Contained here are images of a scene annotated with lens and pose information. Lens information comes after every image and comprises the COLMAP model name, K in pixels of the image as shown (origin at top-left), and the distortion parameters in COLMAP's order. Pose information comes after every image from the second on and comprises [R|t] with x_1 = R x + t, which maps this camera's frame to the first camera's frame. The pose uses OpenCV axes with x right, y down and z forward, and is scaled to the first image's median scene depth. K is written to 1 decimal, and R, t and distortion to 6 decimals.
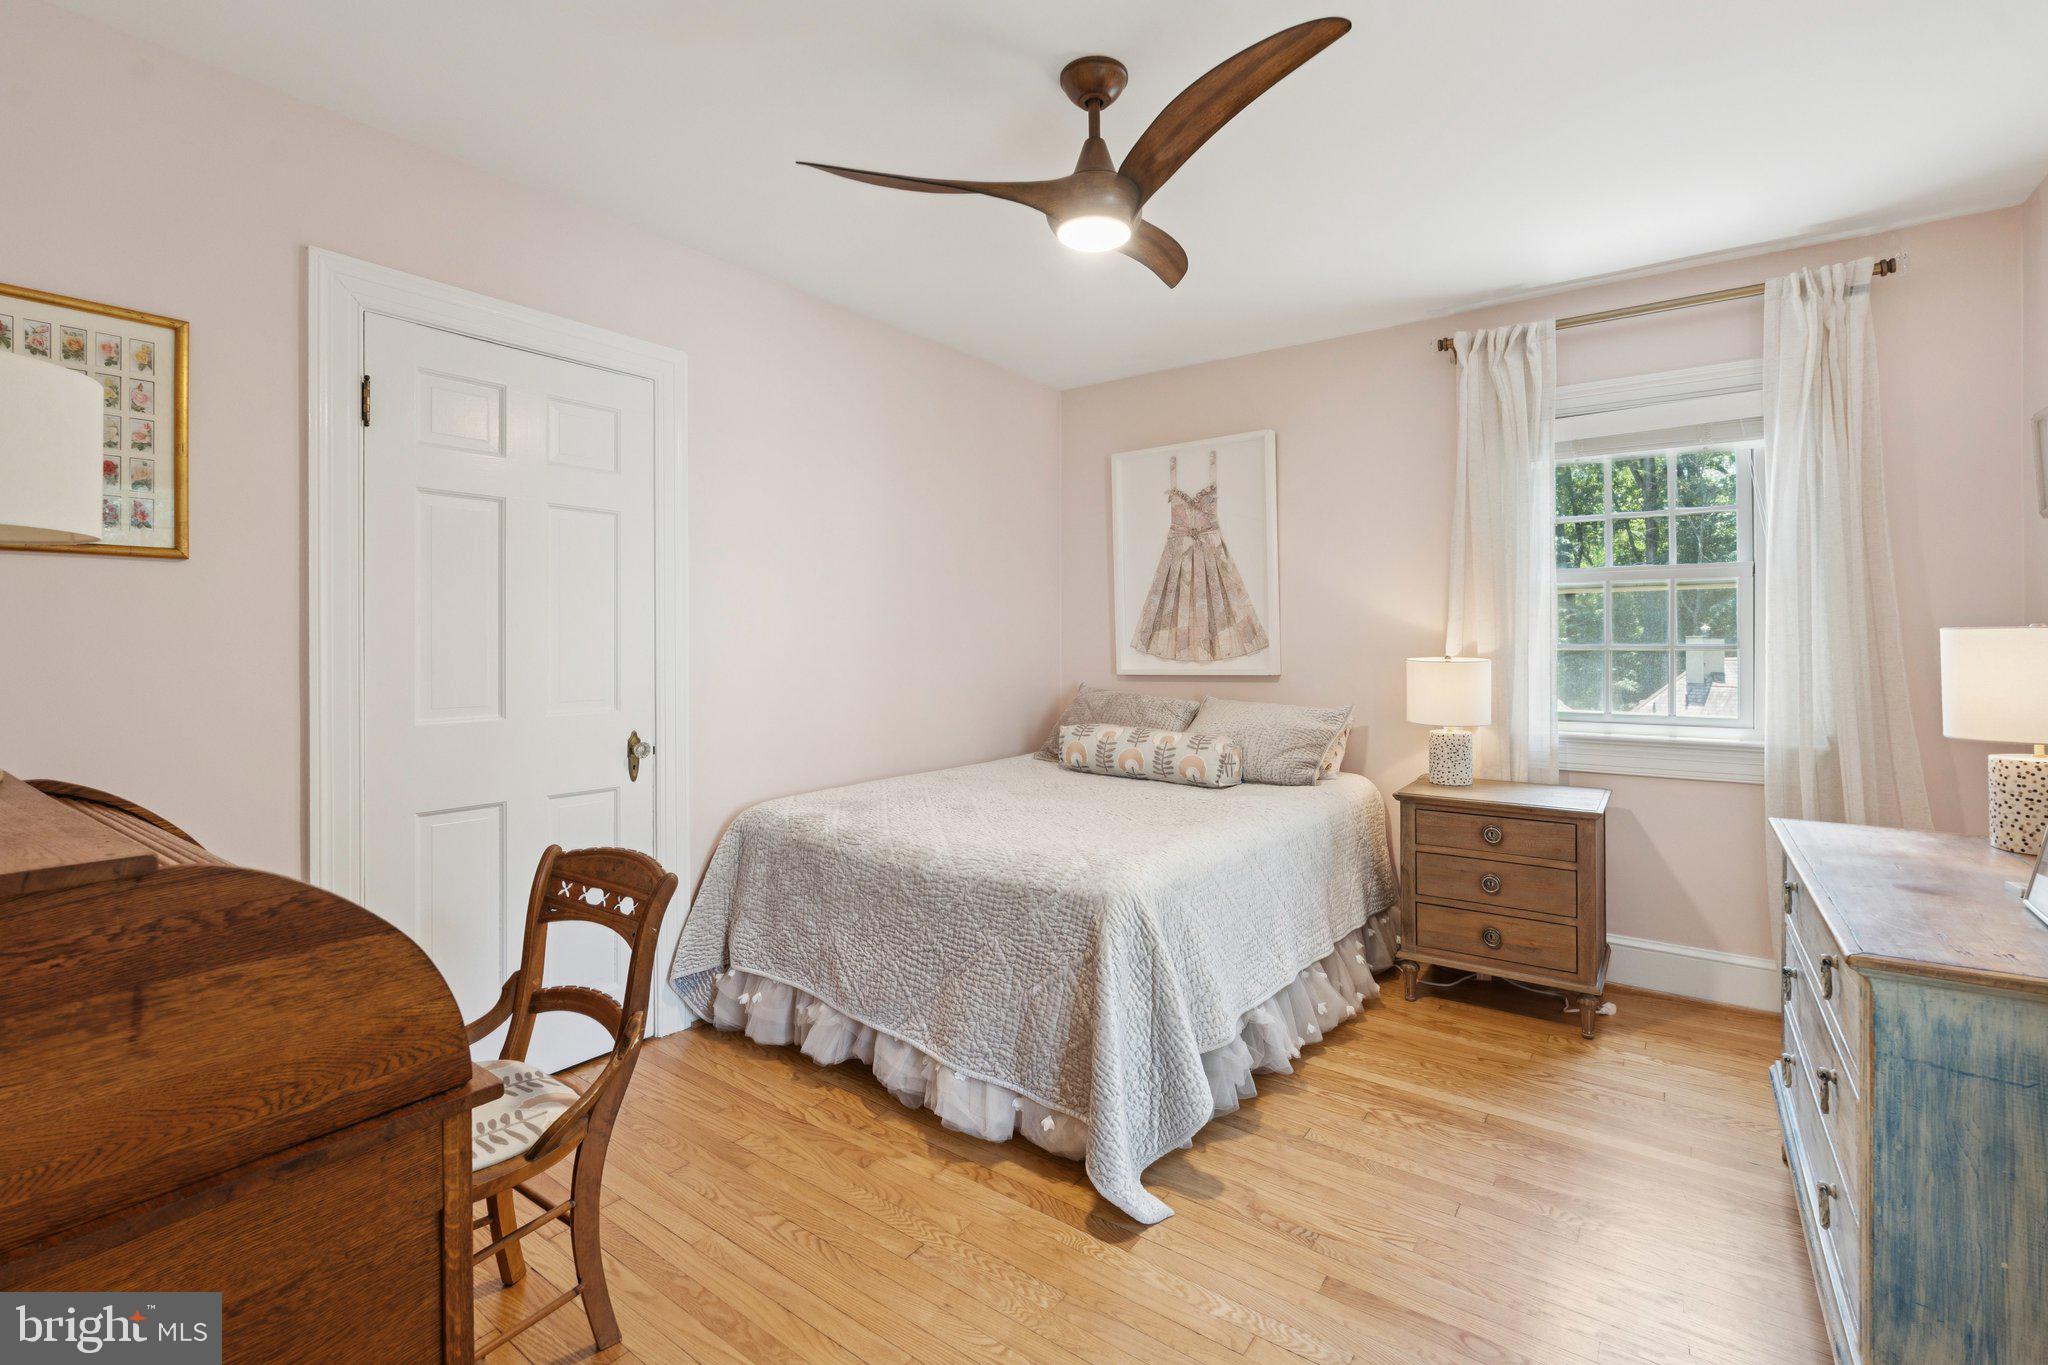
lens RADIAL K [[907.2, 0, 1020.0], [0, 907.2, 671.3], [0, 0, 1]] dist [-0.004587, 0.000063]
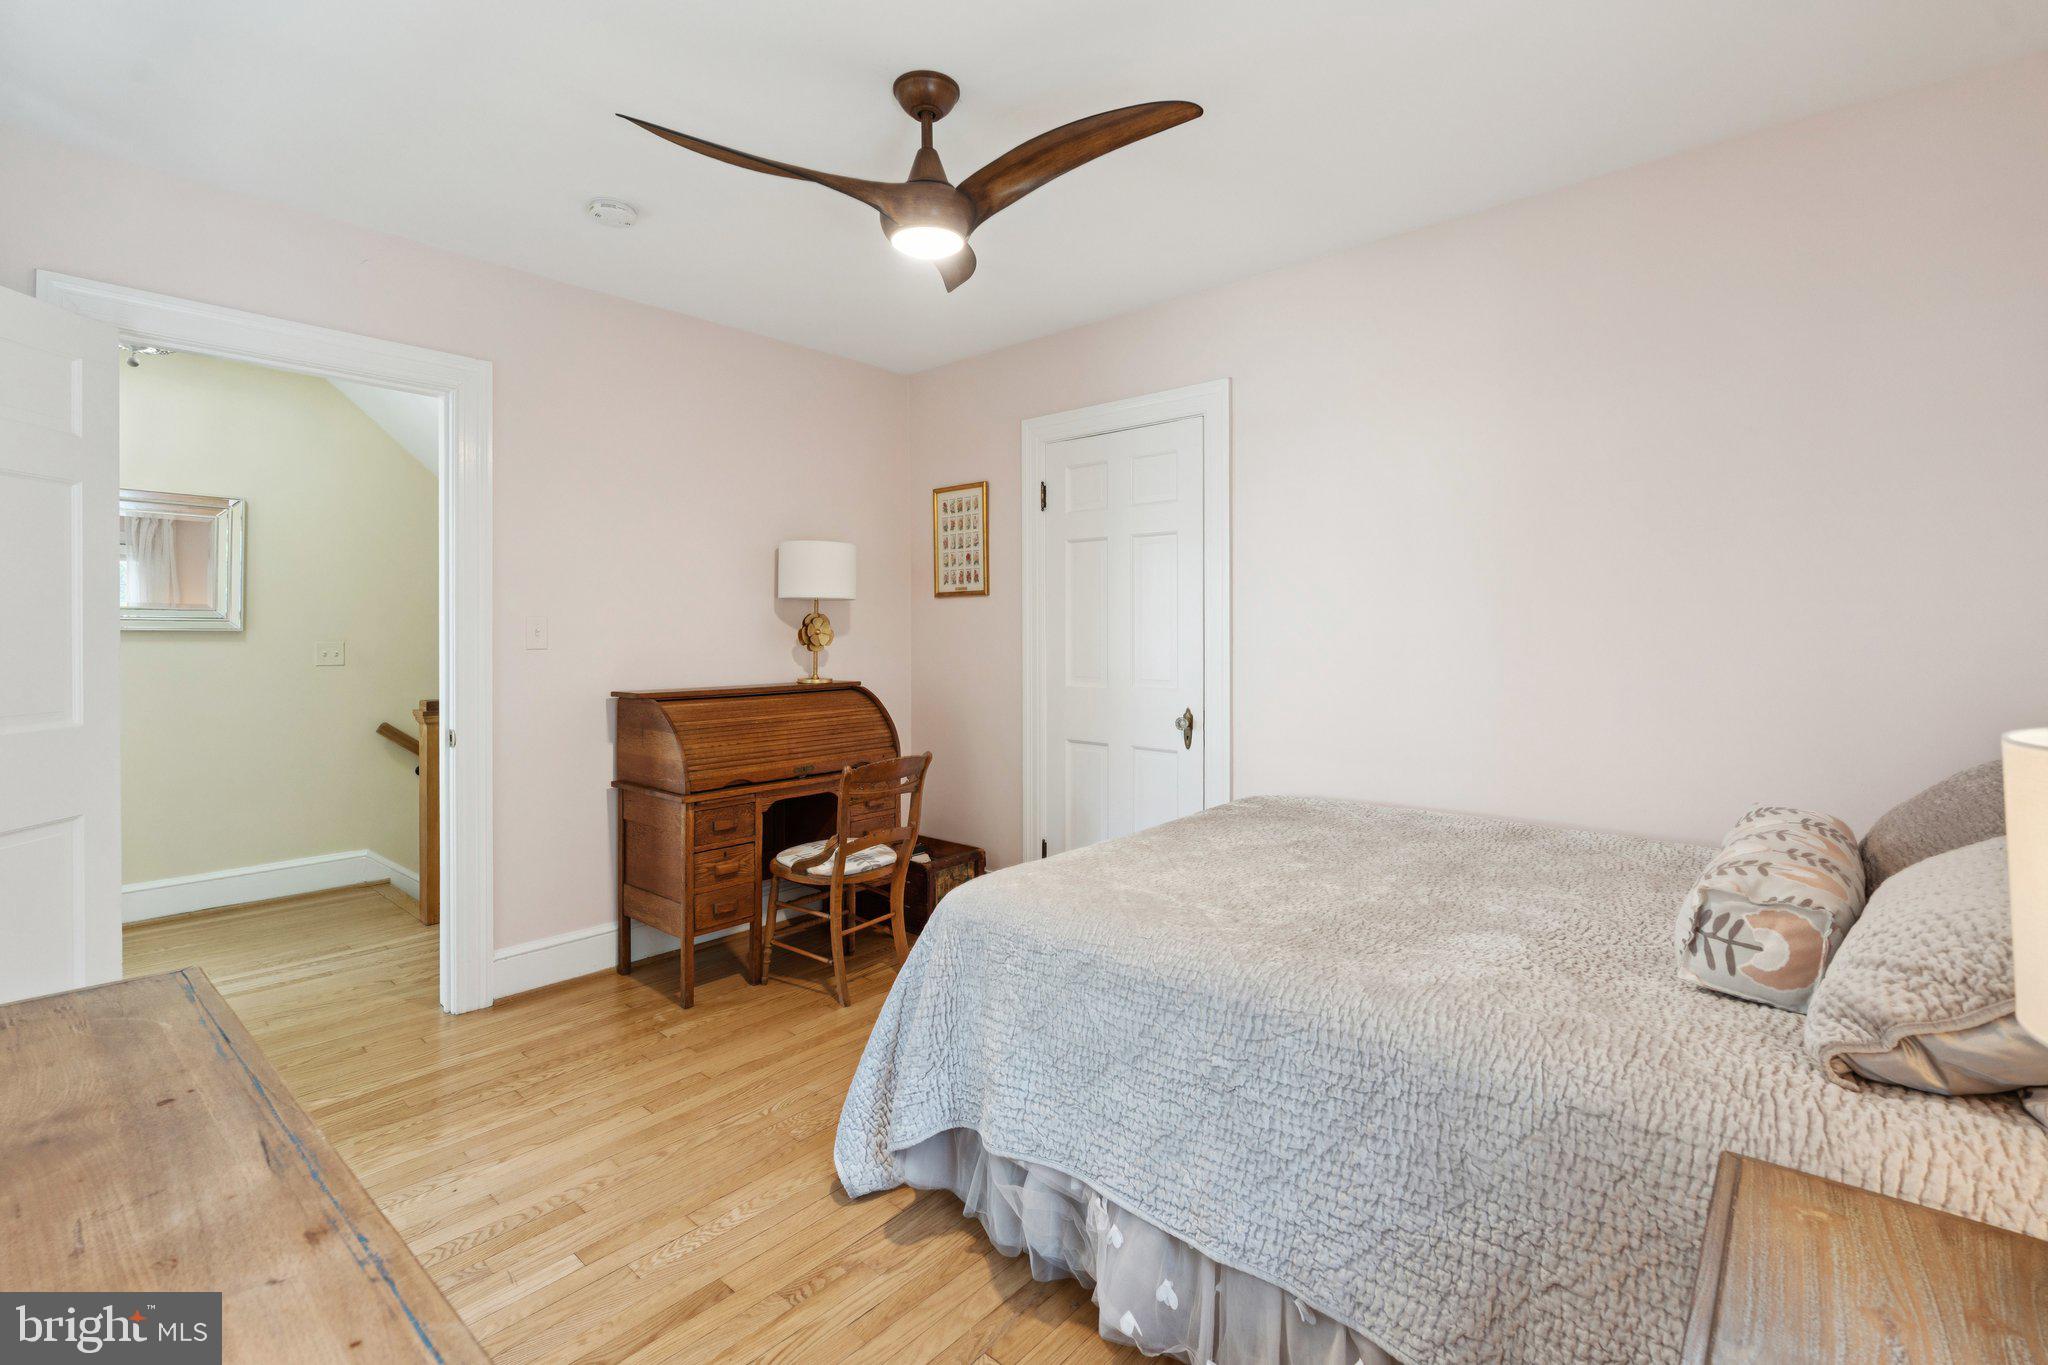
lens RADIAL K [[907.2, 0, 1020.0], [0, 907.2, 671.3], [0, 0, 1]] dist [-0.004587, 0.000063]
pose [[-0.089945, 0.041186, -0.995095, 1.171752], [-0.028273, 0.998636, 0.043888, -0.043540], [0.995545, 0.032082, -0.088658, 1.284849]]
